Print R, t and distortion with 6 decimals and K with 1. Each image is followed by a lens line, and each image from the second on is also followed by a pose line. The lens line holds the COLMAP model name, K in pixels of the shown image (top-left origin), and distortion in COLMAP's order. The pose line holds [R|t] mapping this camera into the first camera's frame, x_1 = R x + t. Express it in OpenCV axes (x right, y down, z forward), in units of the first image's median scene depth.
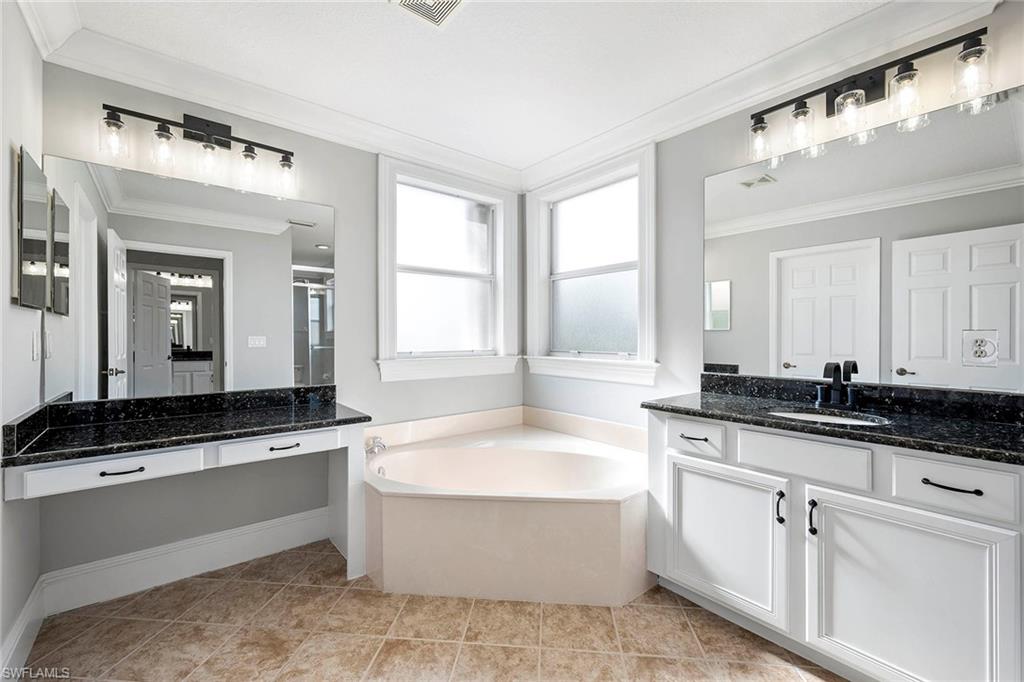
lens RADIAL K [[427.5, 0, 512.9], [0, 427.5, 339.2], [0, 0, 1]] dist [0.000367, -0.000023]
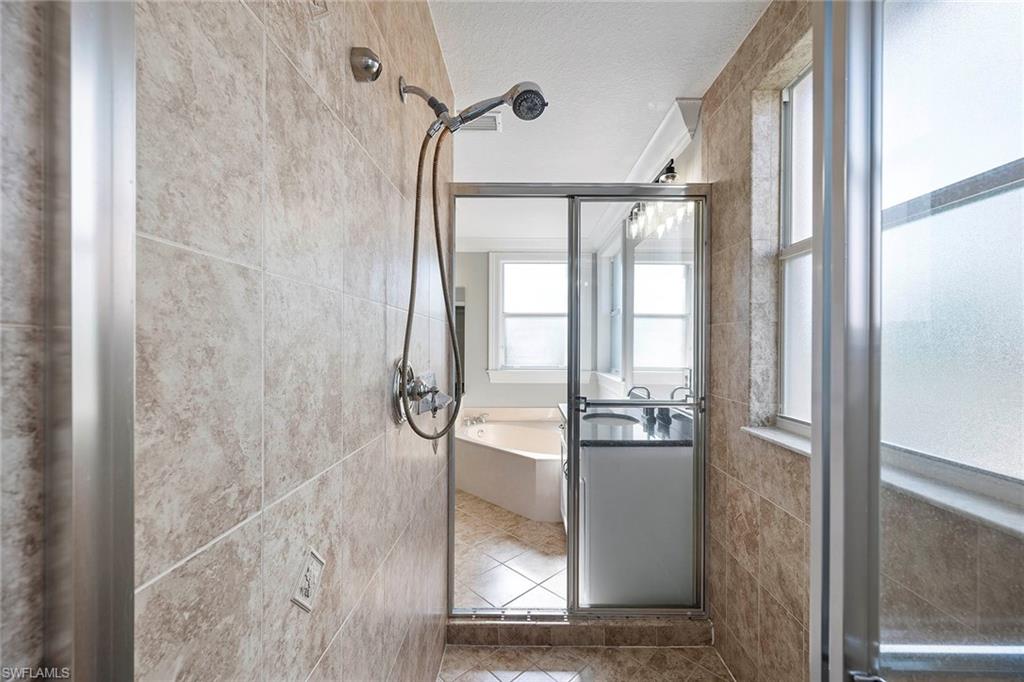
lens RADIAL K [[415.8, 0, 513.5], [0, 415.8, 341.8], [0, 0, 1]] dist [0.000697, 0.000030]
pose [[0.764573, 0.004816, -0.644519, 0.865812], [-0.004443, 0.999988, 0.002202, -0.071521], [0.644521, 0.001181, 0.764585, -0.237309]]
